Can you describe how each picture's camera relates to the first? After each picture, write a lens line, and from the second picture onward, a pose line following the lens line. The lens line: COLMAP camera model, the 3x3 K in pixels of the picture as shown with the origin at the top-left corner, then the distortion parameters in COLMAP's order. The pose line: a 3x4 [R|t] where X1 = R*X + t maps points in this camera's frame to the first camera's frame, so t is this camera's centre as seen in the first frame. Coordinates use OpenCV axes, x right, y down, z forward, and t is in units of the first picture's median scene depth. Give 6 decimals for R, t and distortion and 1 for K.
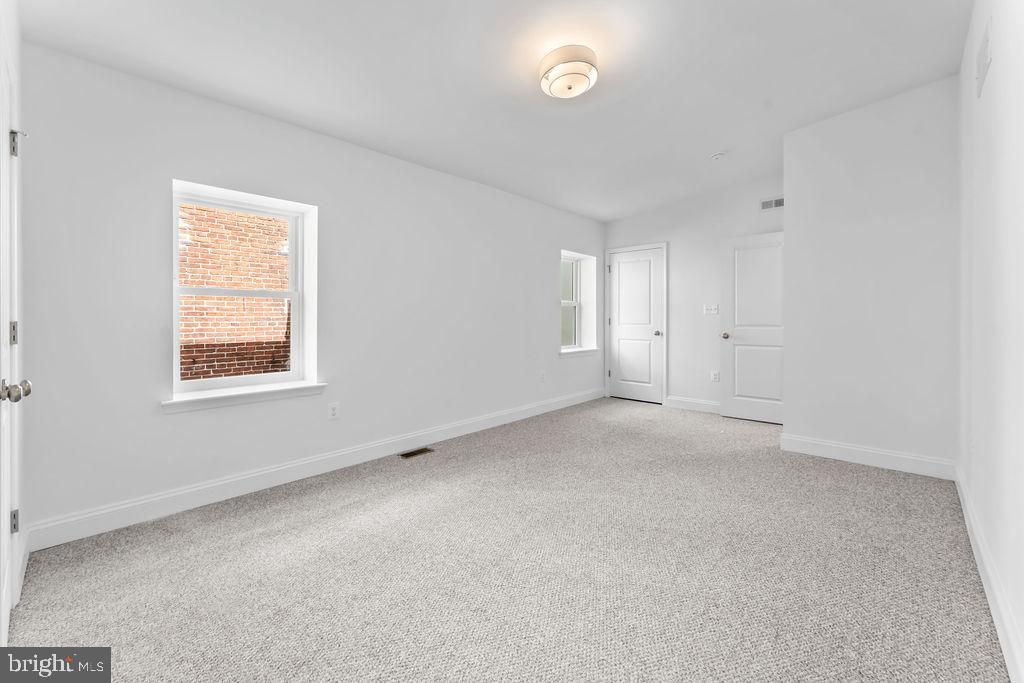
lens RADIAL K [[418.1, 0, 509.4], [0, 418.1, 316.0], [0, 0, 1]] dist [-0.002004, 0.000247]
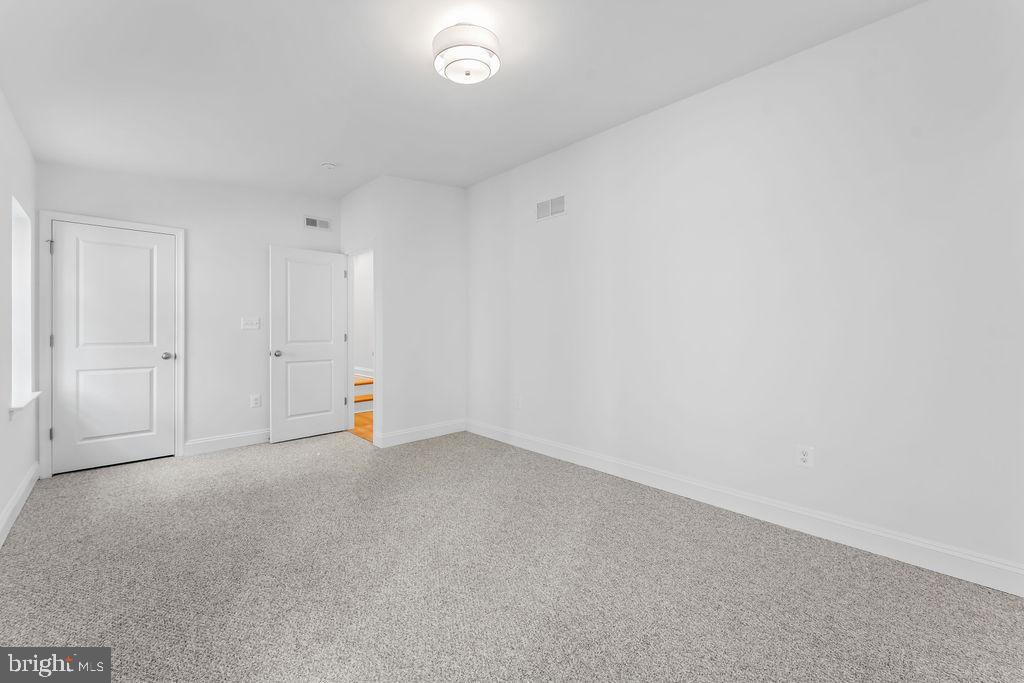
lens RADIAL K [[418.1, 0, 513.8], [0, 418.1, 335.3], [0, 0, 1]] dist [-0.002004, 0.000247]
pose [[0.042057, -0.010076, 0.999064, -0.325713], [-0.003685, 0.999941, 0.010240, -0.002914], [-0.999108, -0.004113, 0.042017, 0.399046]]
